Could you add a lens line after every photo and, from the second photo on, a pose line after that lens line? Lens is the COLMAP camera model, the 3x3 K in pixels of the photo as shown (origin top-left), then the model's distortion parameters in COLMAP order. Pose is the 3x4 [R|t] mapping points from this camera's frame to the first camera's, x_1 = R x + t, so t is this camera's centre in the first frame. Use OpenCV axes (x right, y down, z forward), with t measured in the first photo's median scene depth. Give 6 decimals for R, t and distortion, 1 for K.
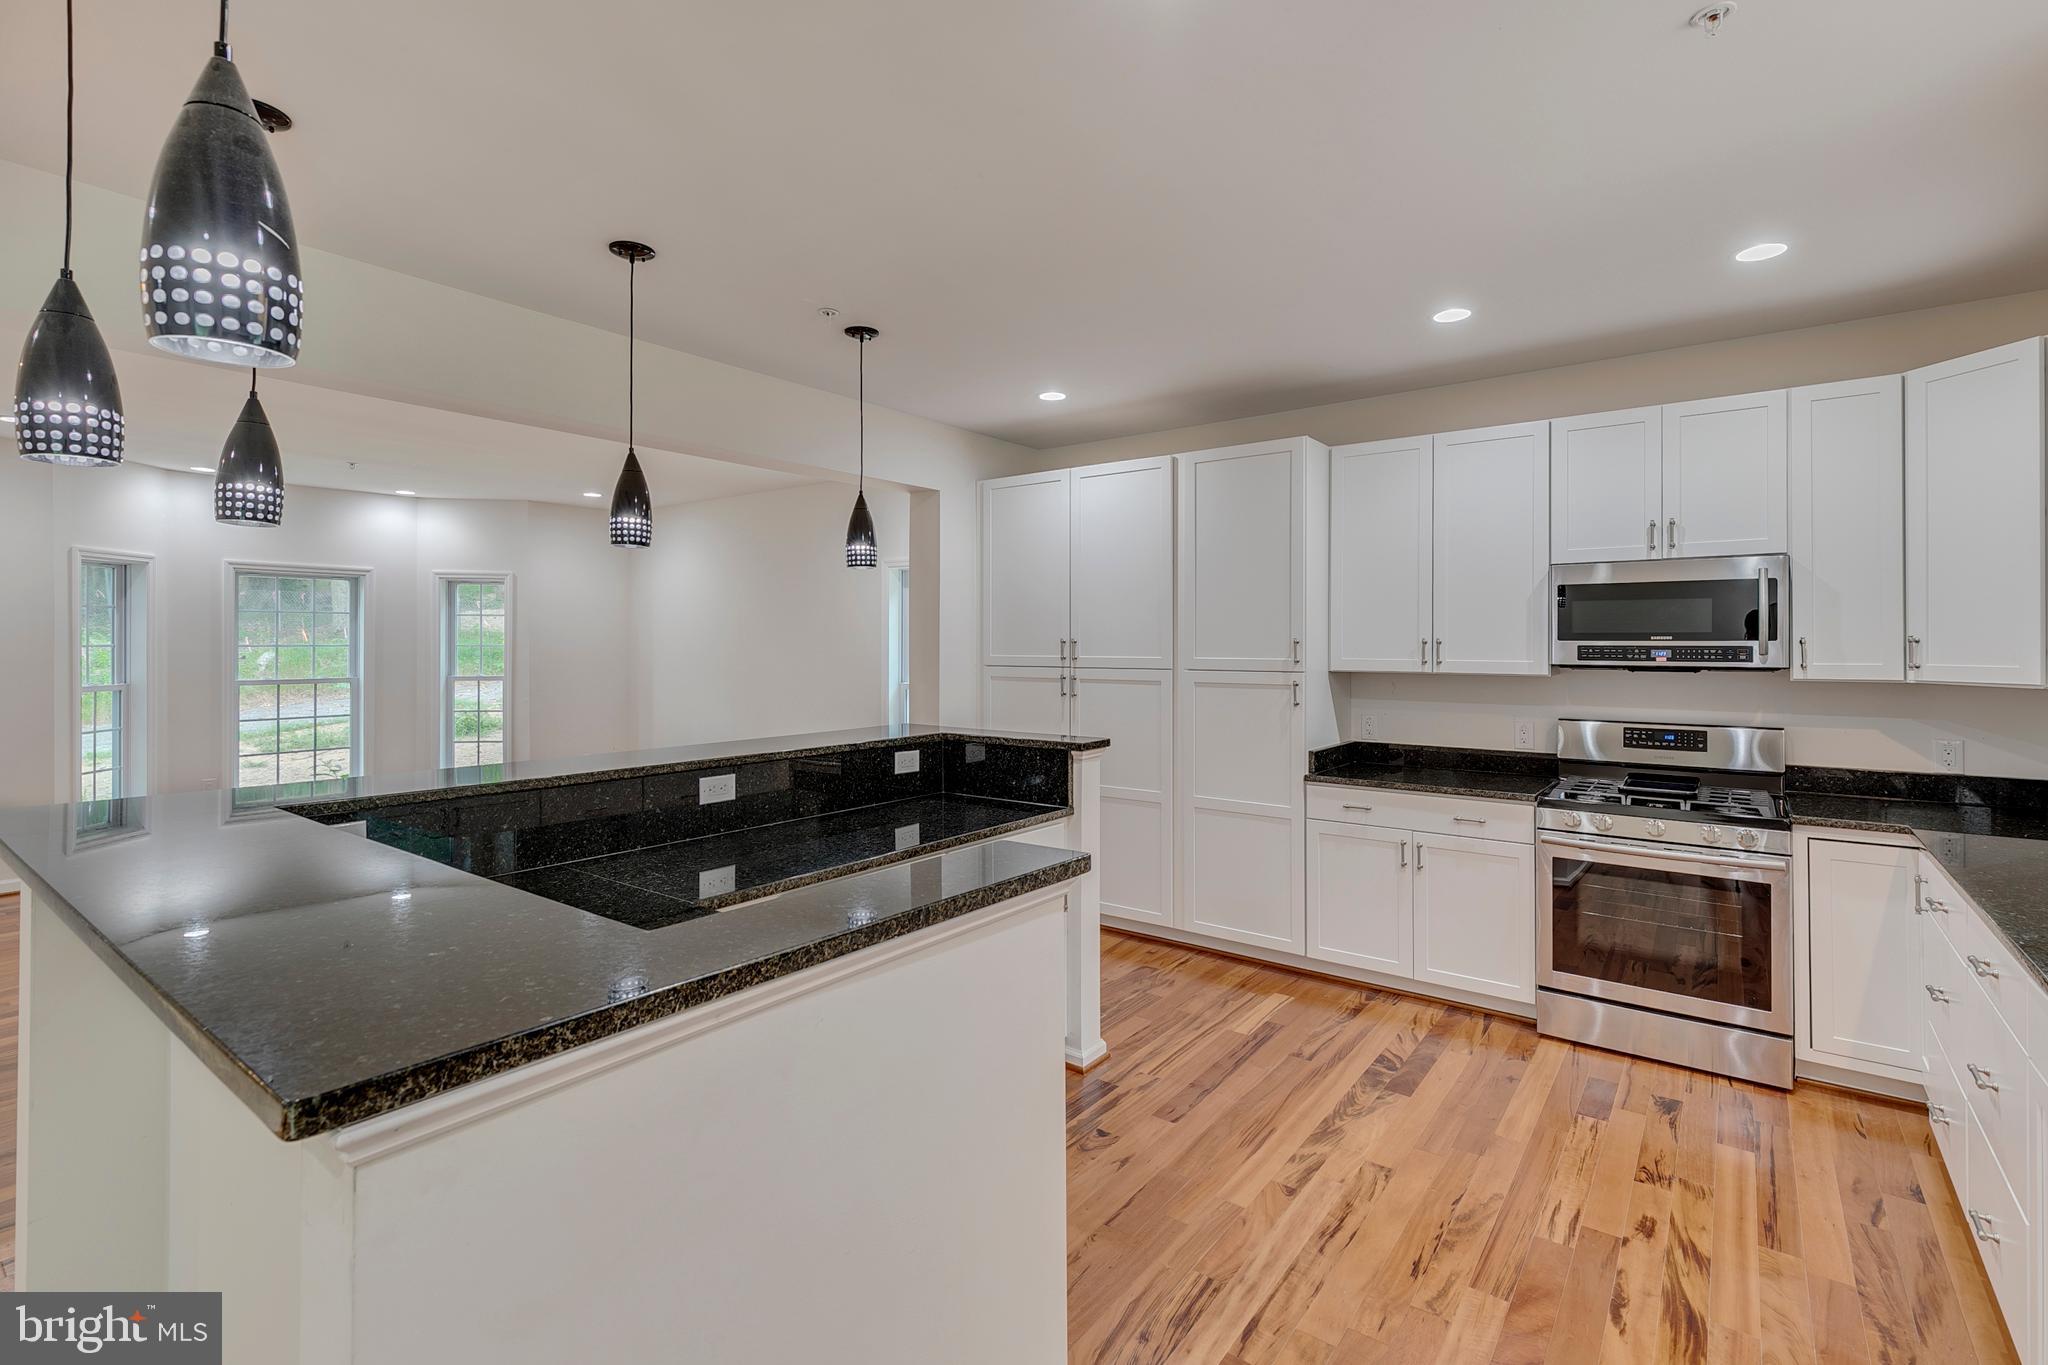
lens RADIAL K [[924.7, 0, 1039.1], [0, 924.7, 639.6], [0, 0, 1]] dist [0.001504, 0.000160]
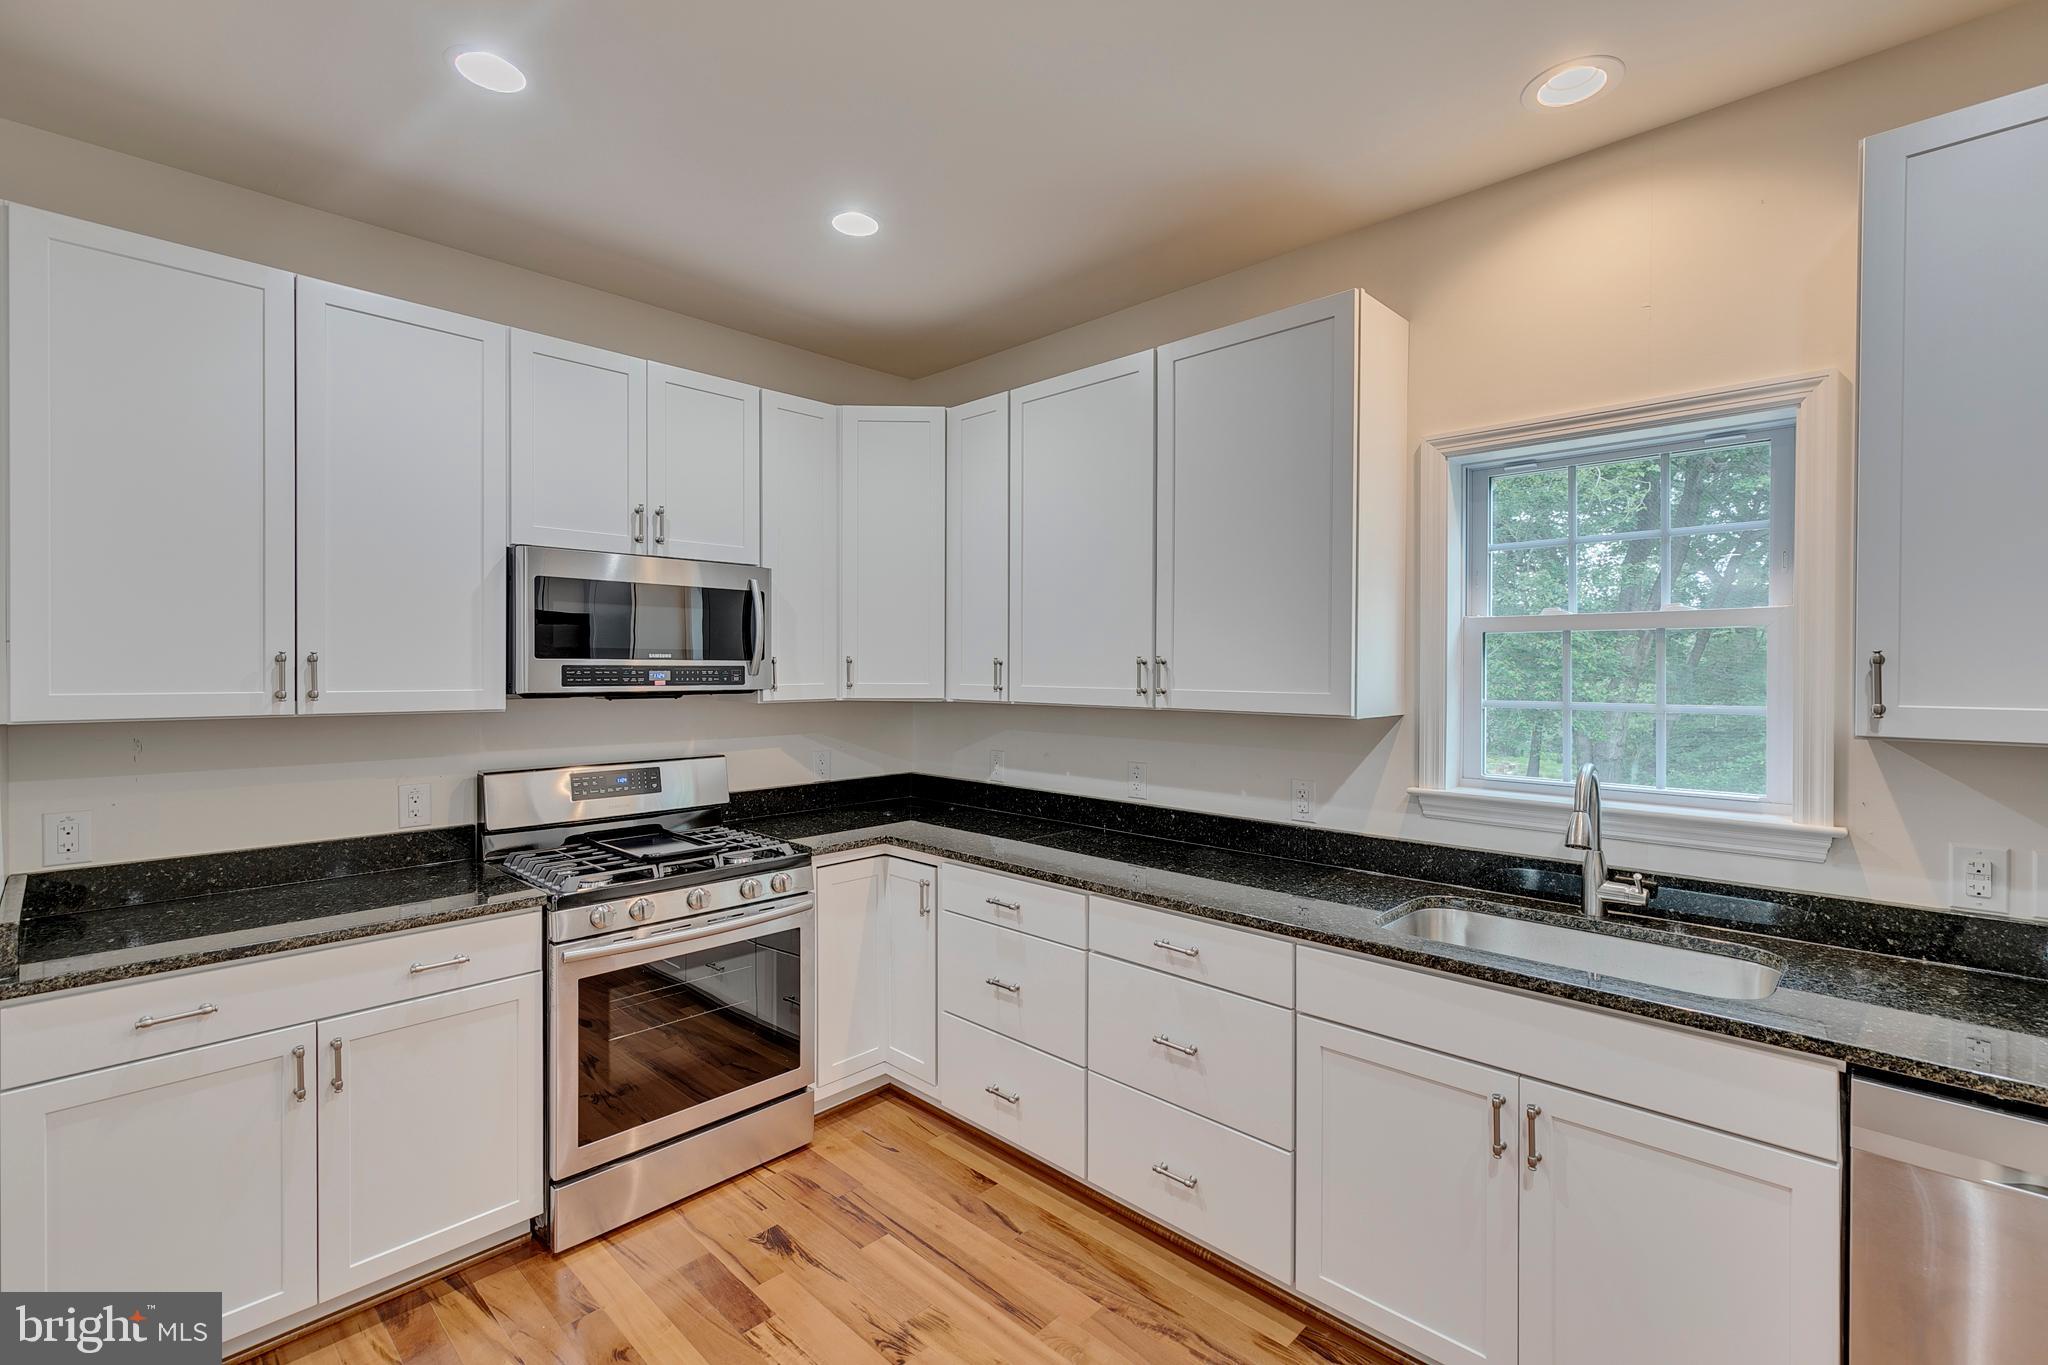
lens RADIAL K [[910.8, 0, 1036.5], [0, 910.8, 672.3], [0, 0, 1]] dist [0.001193, -0.000675]
pose [[0.119866, -0.007196, 0.992764, -0.060769], [-0.006510, 0.999947, 0.008034, 0.003777], [-0.992769, -0.007426, 0.119812, 0.580832]]
